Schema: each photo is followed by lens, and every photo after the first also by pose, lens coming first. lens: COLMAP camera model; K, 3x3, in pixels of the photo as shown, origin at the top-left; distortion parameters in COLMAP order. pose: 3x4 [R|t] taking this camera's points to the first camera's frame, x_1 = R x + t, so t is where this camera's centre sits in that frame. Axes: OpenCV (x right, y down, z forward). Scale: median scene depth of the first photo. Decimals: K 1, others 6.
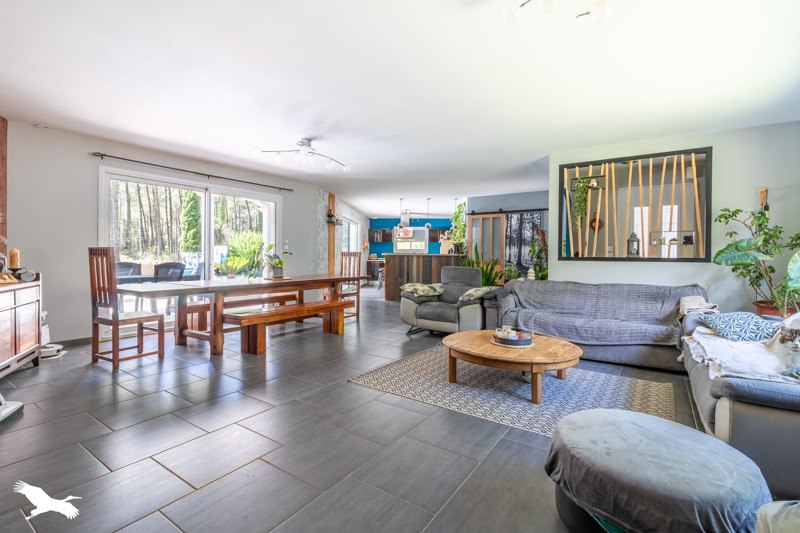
lens RADIAL K [[368.6, 0, 399.4], [0, 368.6, 258.0], [0, 0, 1]] dist [0.000597, 0.000112]
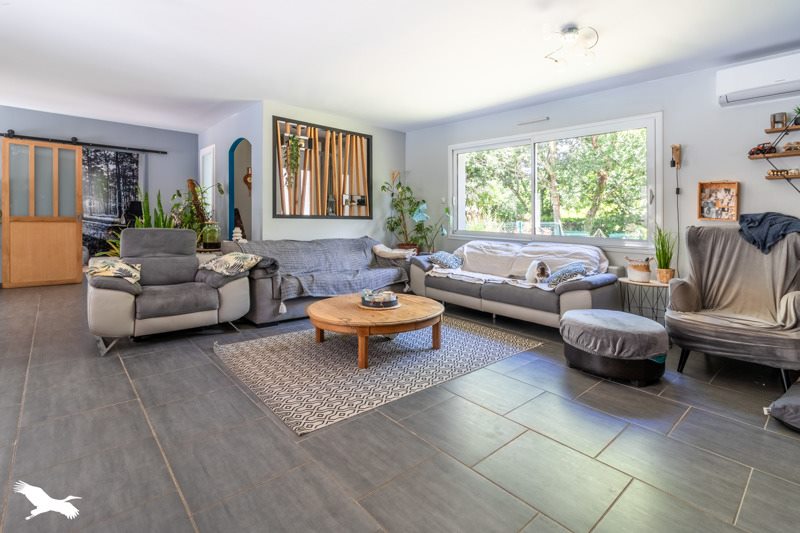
lens RADIAL K [[386.2, 0, 400.4], [0, 386.2, 213.5], [0, 0, 1]] dist [-0.000012, -0.000035]
pose [[0.237884, 0.004030, 0.971285, -0.456899], [-0.013156, 0.999913, -0.000927, -0.008298], [-0.971204, -0.012558, 0.237916, 0.472452]]
